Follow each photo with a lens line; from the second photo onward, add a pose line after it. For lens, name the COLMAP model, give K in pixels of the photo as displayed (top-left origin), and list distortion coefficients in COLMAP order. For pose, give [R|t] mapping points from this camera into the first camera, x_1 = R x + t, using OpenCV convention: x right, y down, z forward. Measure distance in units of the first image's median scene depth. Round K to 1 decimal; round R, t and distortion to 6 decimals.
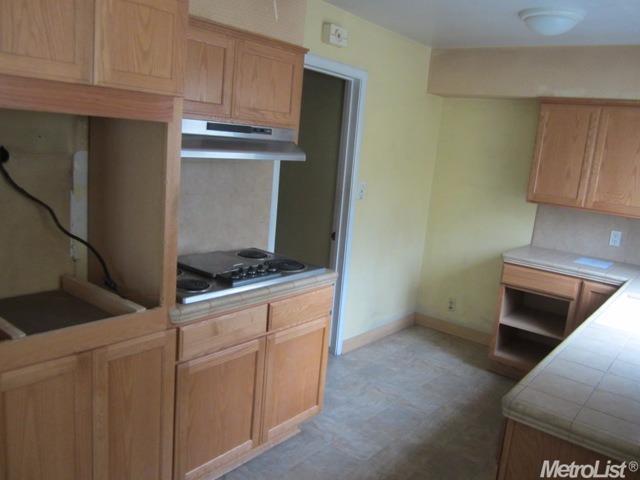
lens RADIAL K [[528.1, 0, 319.9], [0, 528.1, 242.4], [0, 0, 1]] dist [-0.018997, 0.000841]
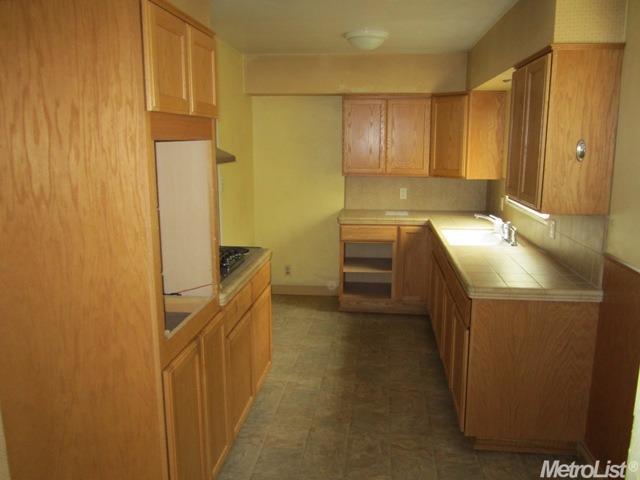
lens RADIAL K [[528.1, 0, 320.6], [0, 528.1, 237.6], [0, 0, 1]] dist [-0.018997, 0.000841]
pose [[0.845673, -0.181725, 0.501810, -0.356441], [0.175267, 0.982661, 0.060492, -0.017073], [-0.504102, 0.036794, 0.862860, -0.086517]]
